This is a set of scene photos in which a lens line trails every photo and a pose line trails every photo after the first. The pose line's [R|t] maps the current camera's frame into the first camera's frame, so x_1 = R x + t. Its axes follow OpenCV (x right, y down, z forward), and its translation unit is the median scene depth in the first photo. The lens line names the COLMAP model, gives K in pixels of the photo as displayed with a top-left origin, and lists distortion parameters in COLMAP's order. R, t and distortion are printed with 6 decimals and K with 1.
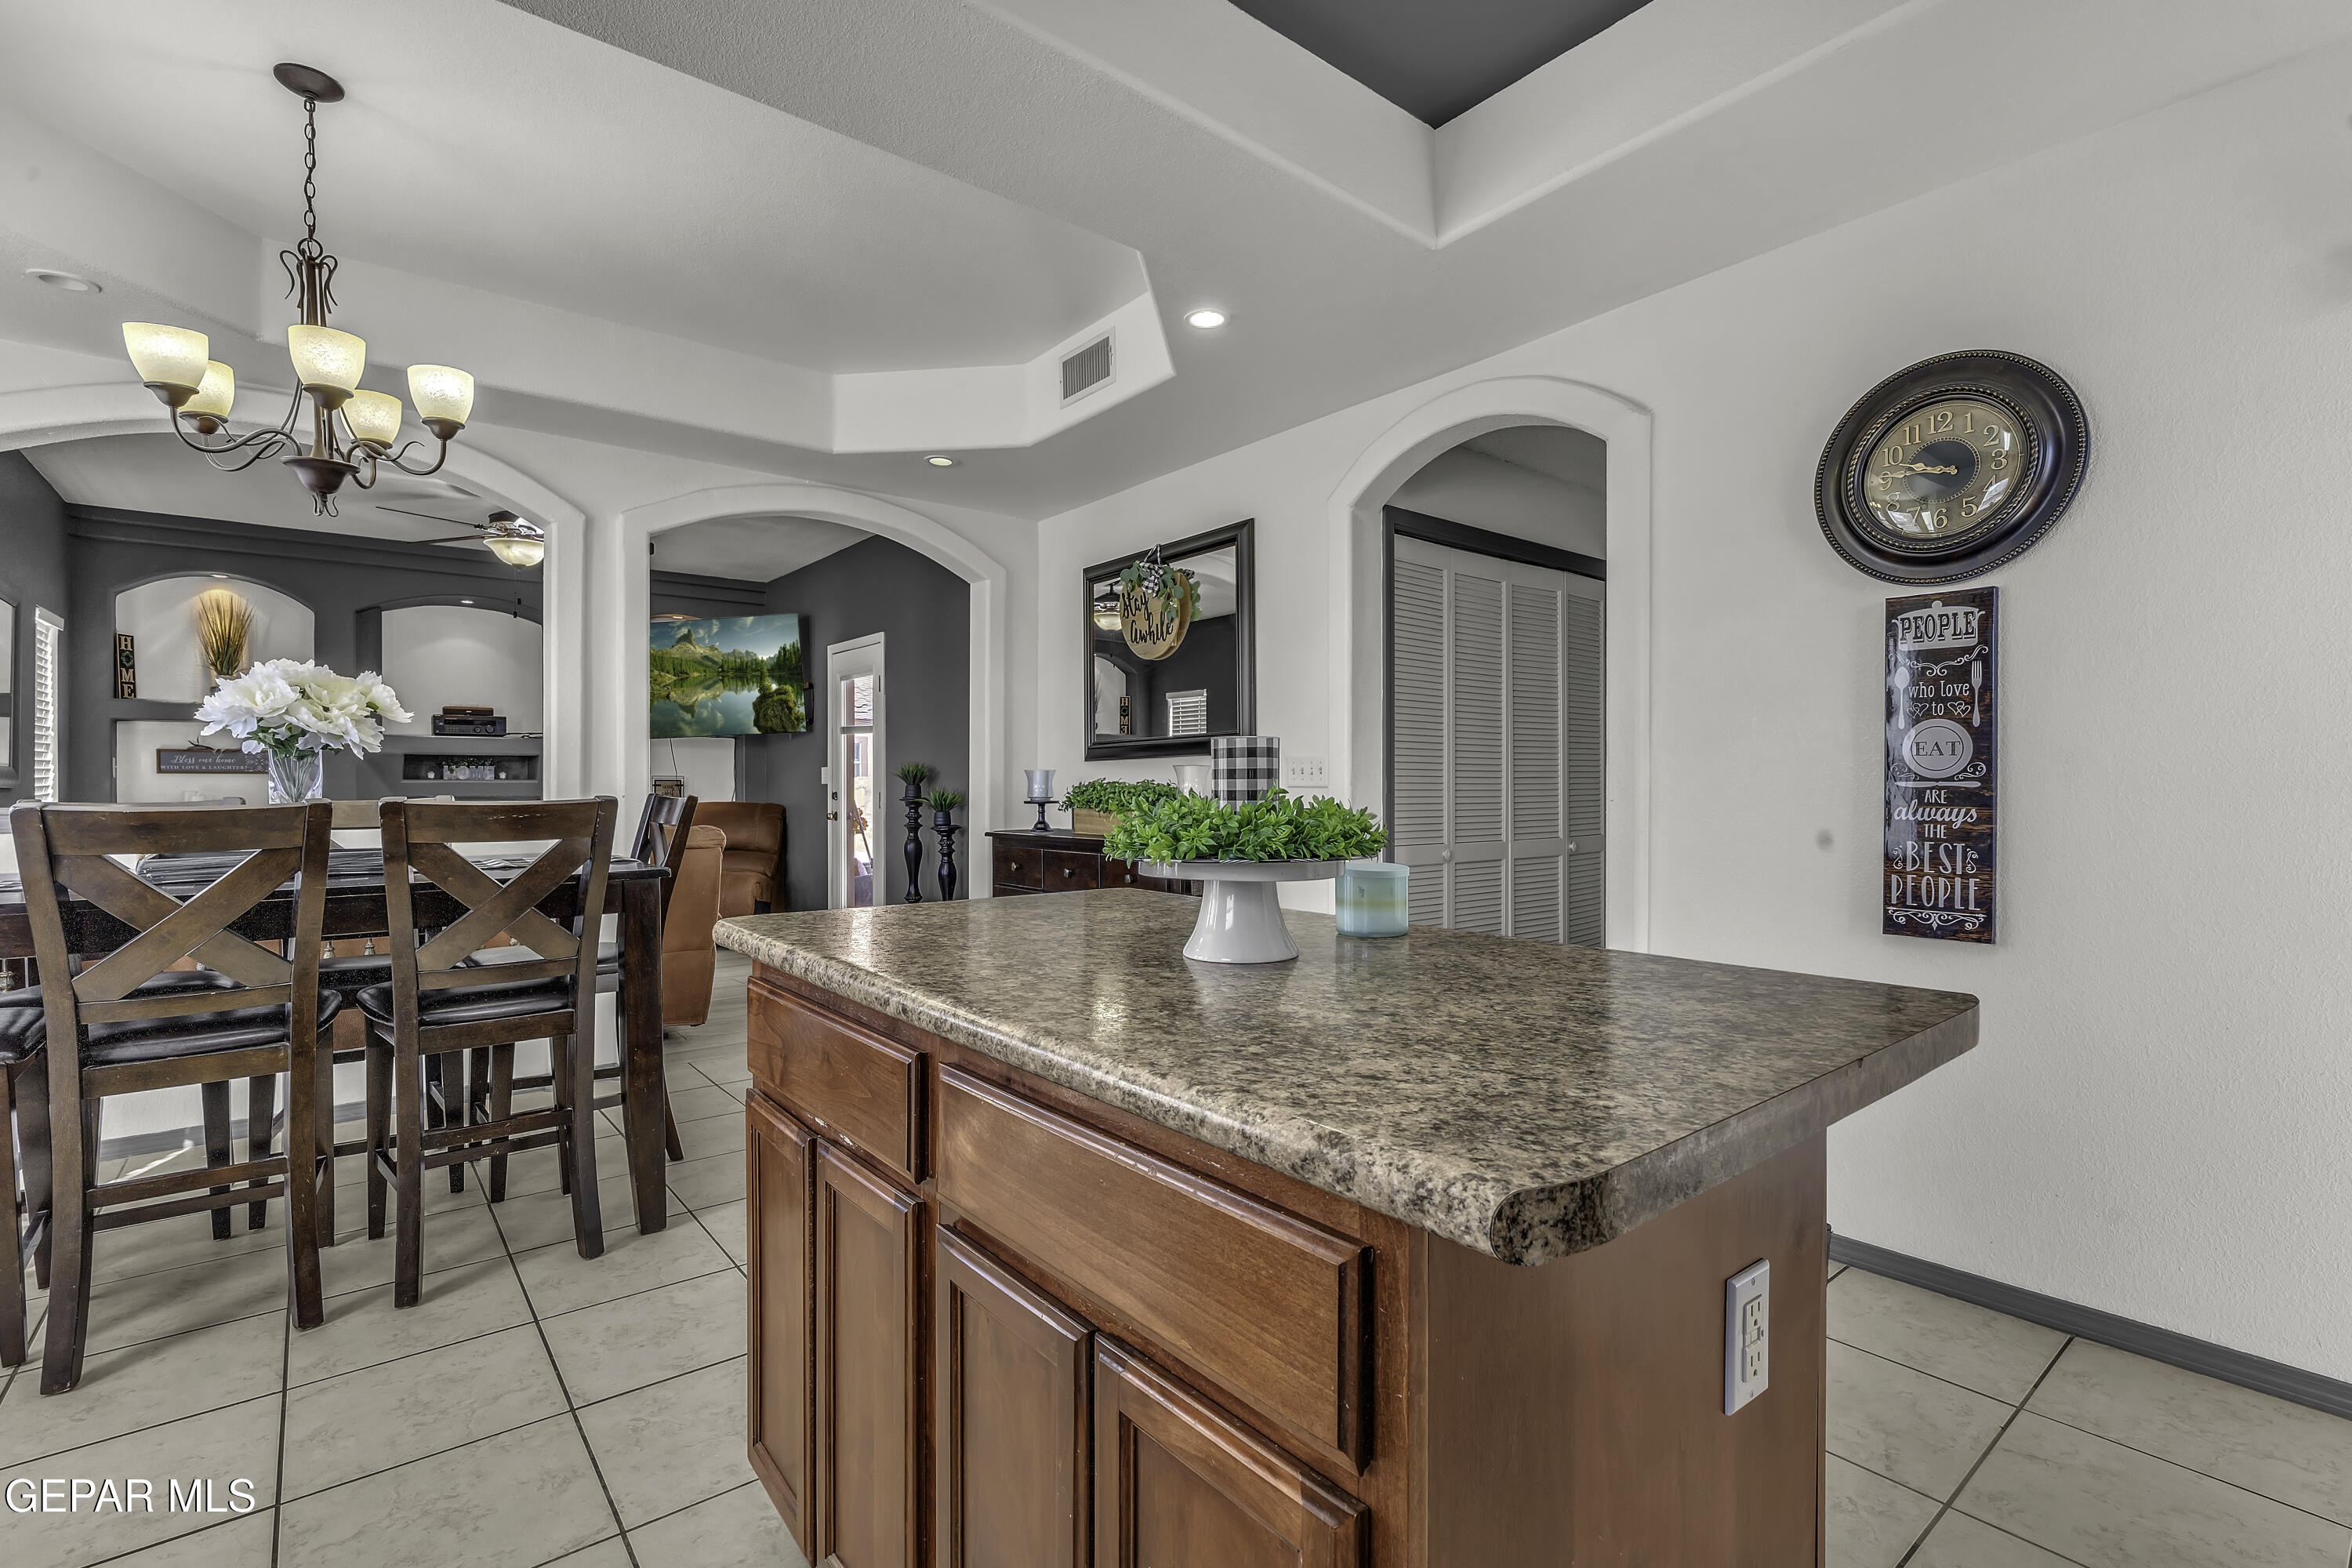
lens RADIAL K [[1065.4, 0, 1181.4], [0, 1065.4, 783.6], [0, 0, 1]] dist [-0.008610, 0.001538]
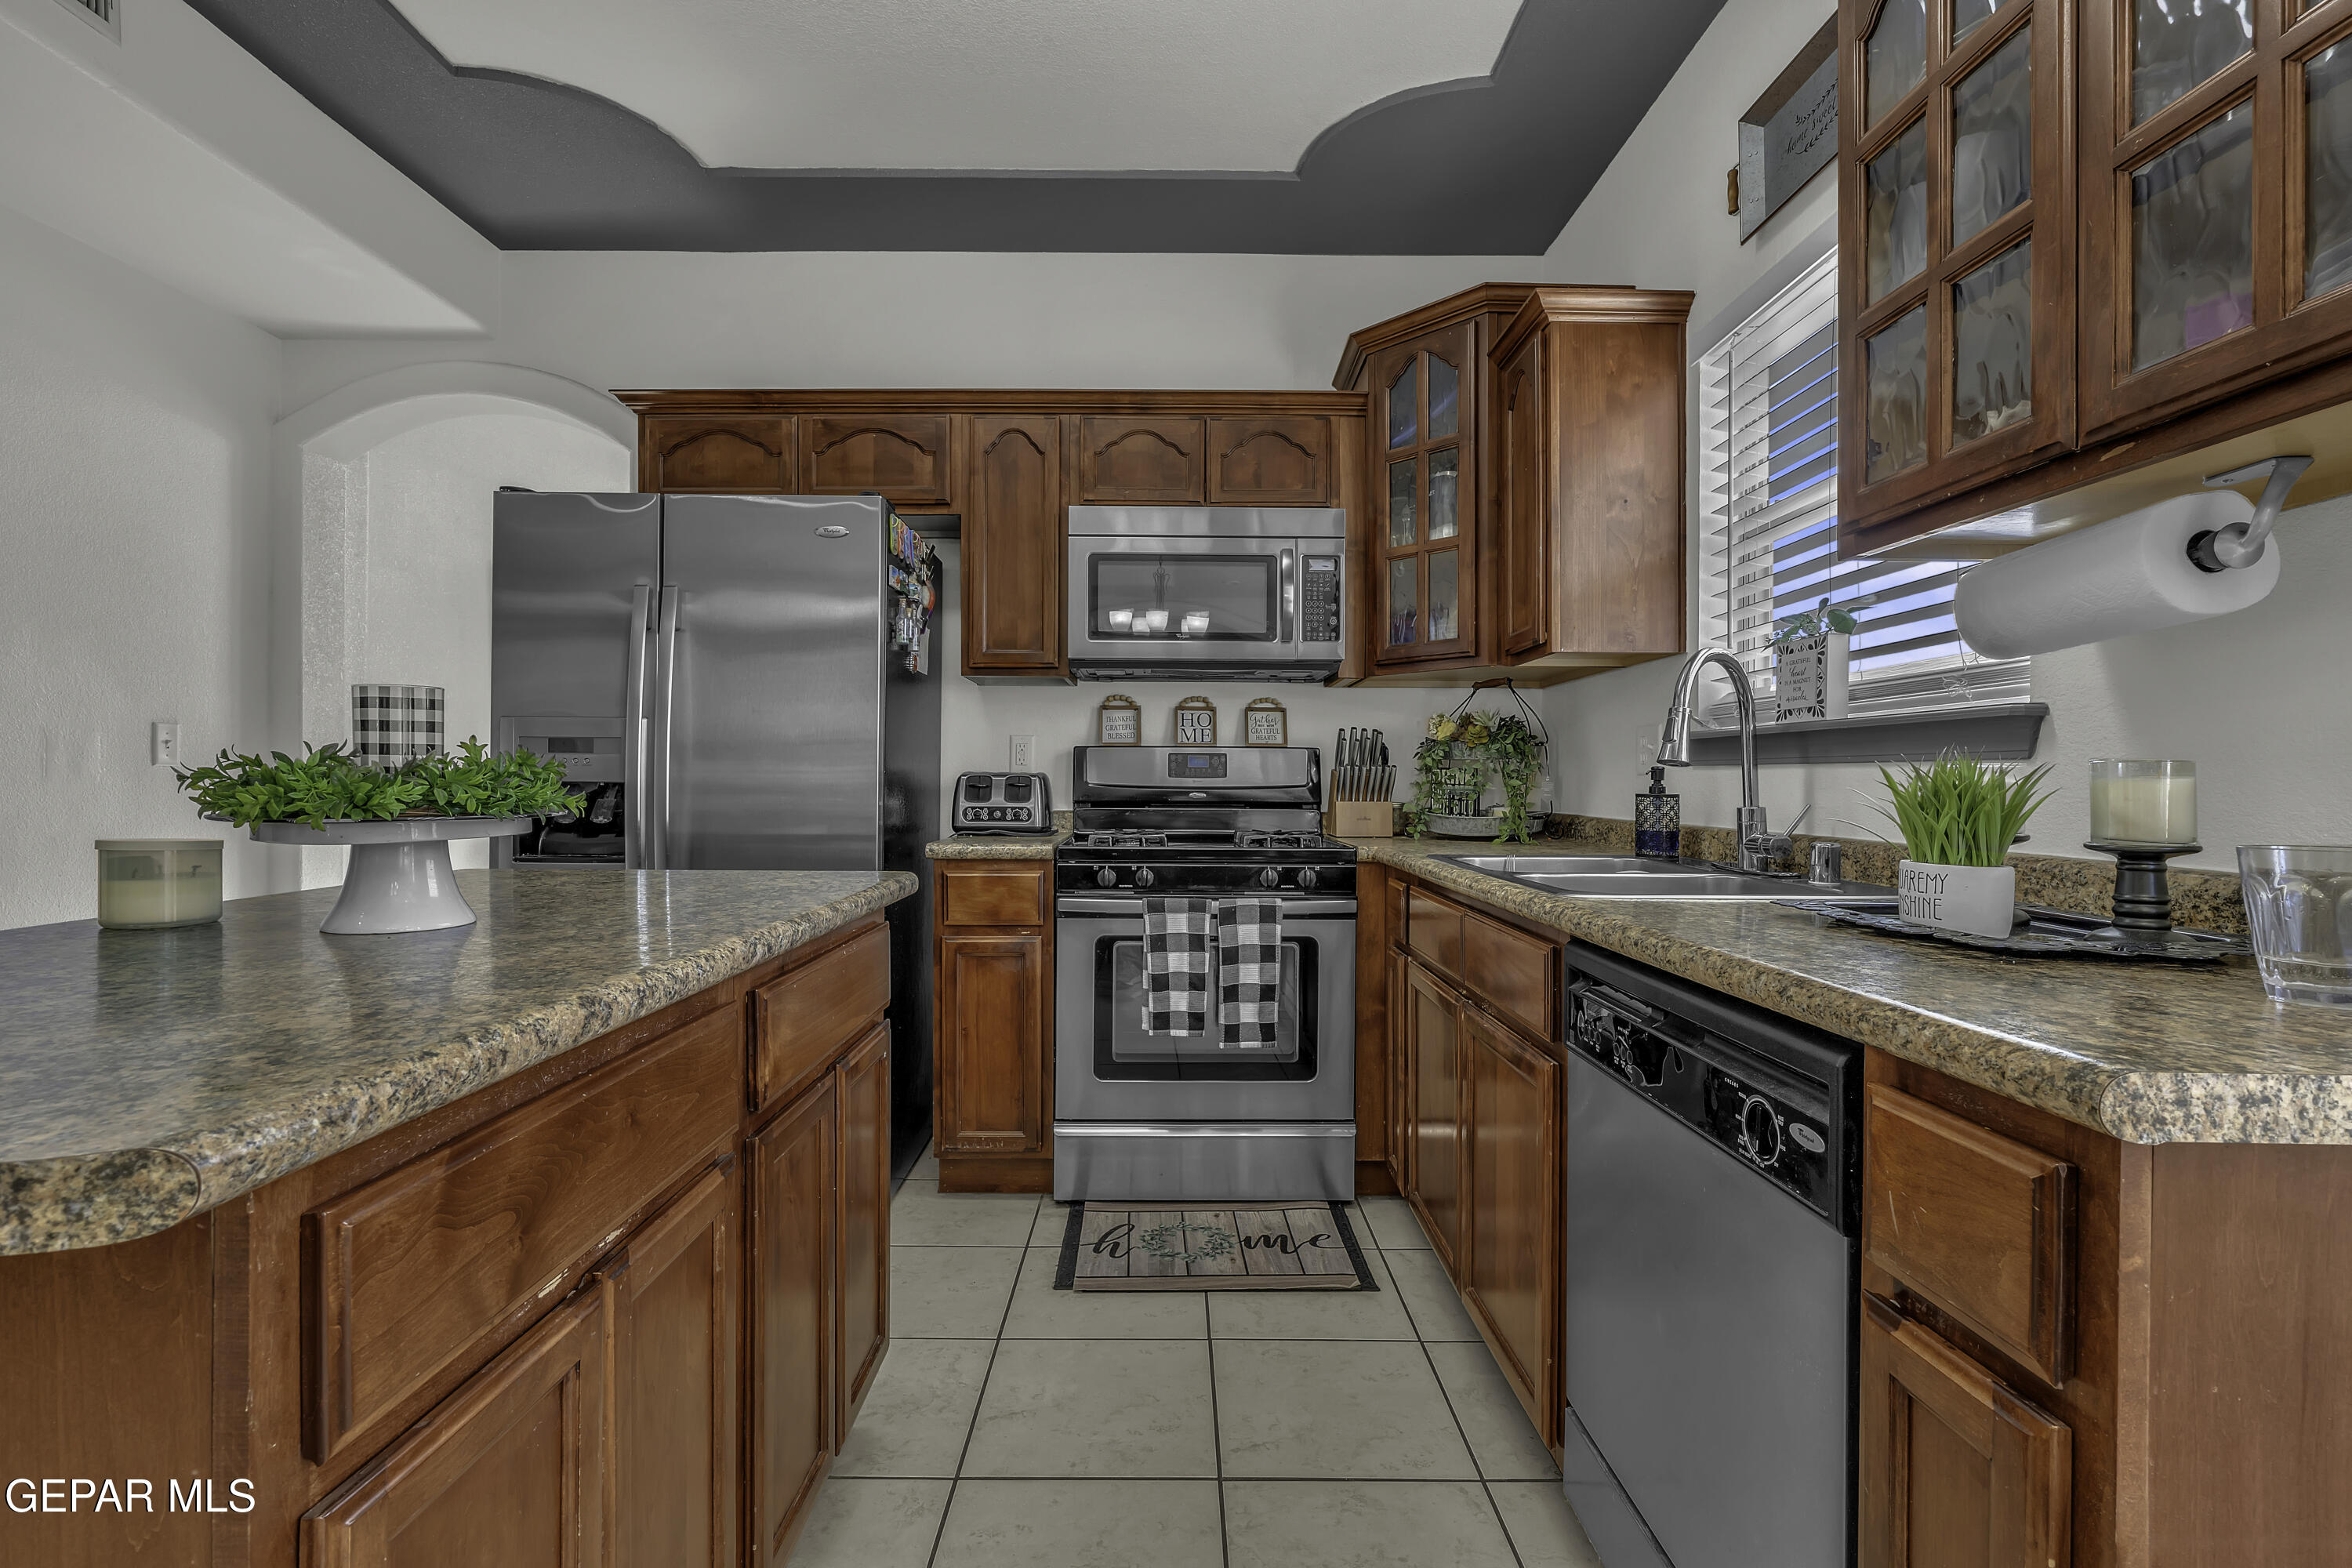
lens RADIAL K [[1065.4, 0, 1176.7], [0, 1065.4, 782.0], [0, 0, 1]] dist [-0.008610, 0.001538]
pose [[-0.781266, -0.004215, 0.624183, -0.356293], [-0.002153, 0.999989, 0.004057, 0.011557], [-0.624194, 0.001826, -0.781267, 0.444211]]
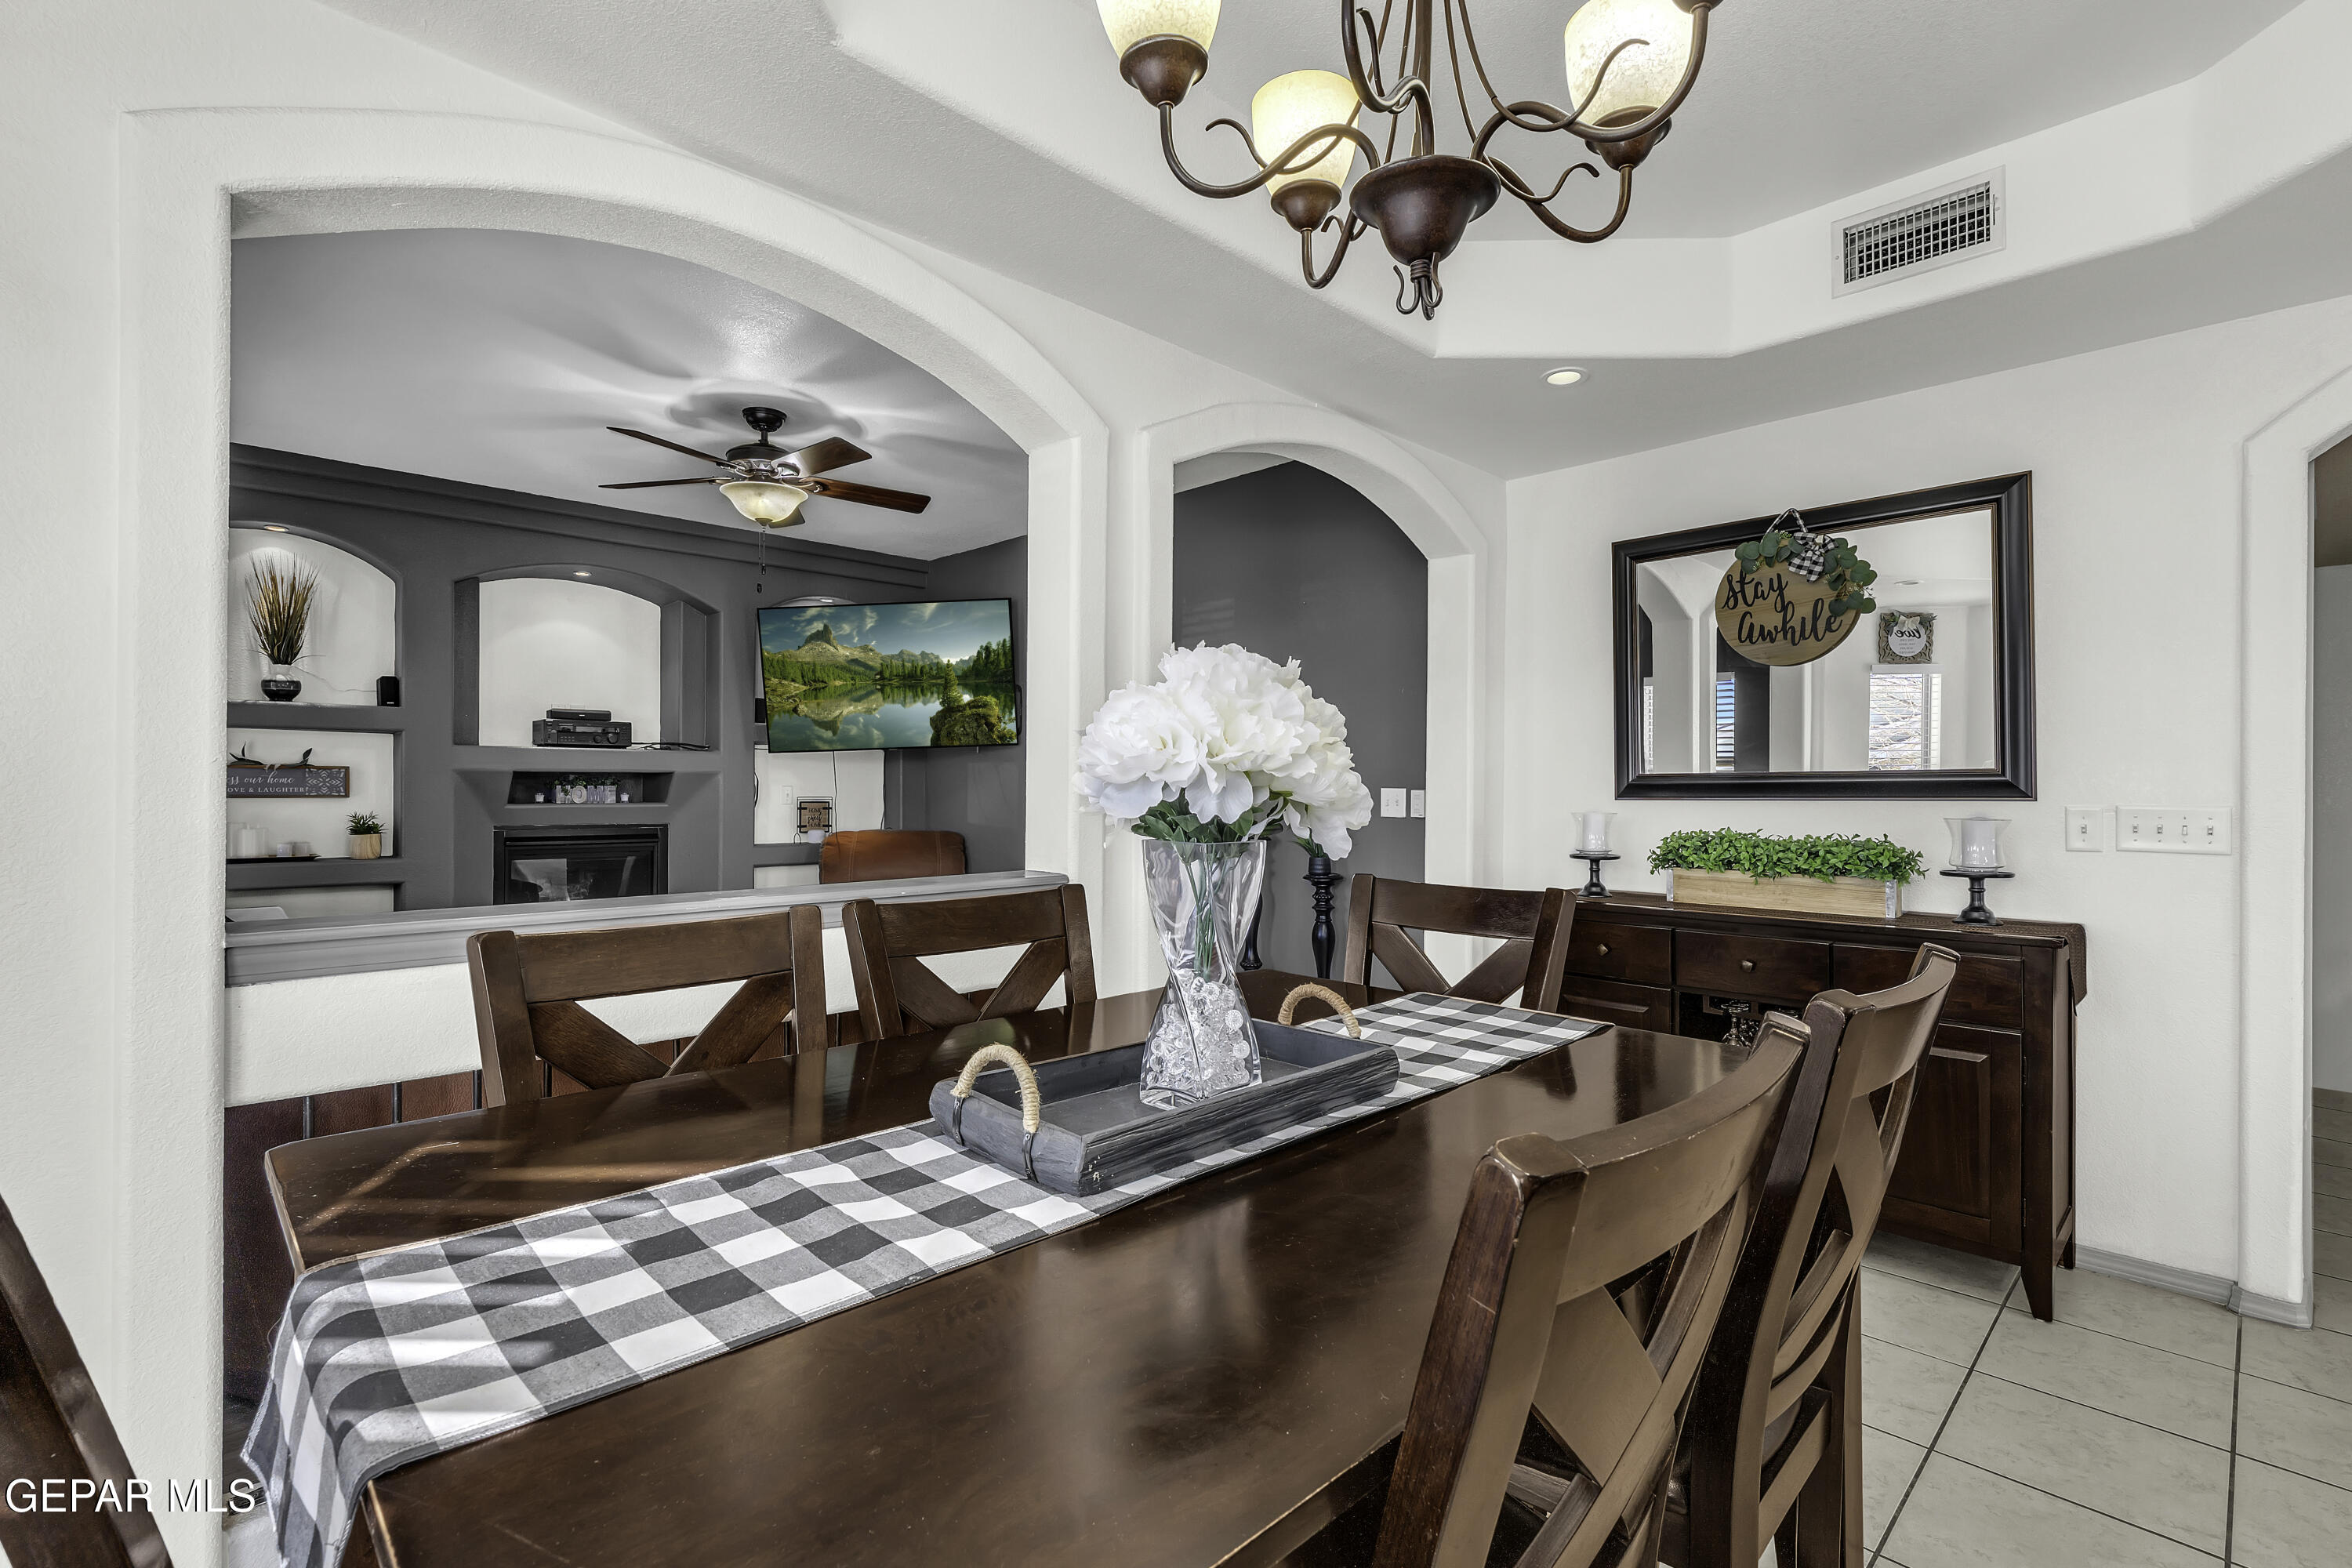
lens RADIAL K [[1065.4, 0, 1178.9], [0, 1065.4, 780.9], [0, 0, 1]] dist [-0.008610, 0.001538]
pose [[0.995963, 0.006477, 0.089534, -0.599899], [-0.006007, 0.999967, -0.005524, -0.036155], [-0.089567, 0.004963, 0.995968, 0.365491]]
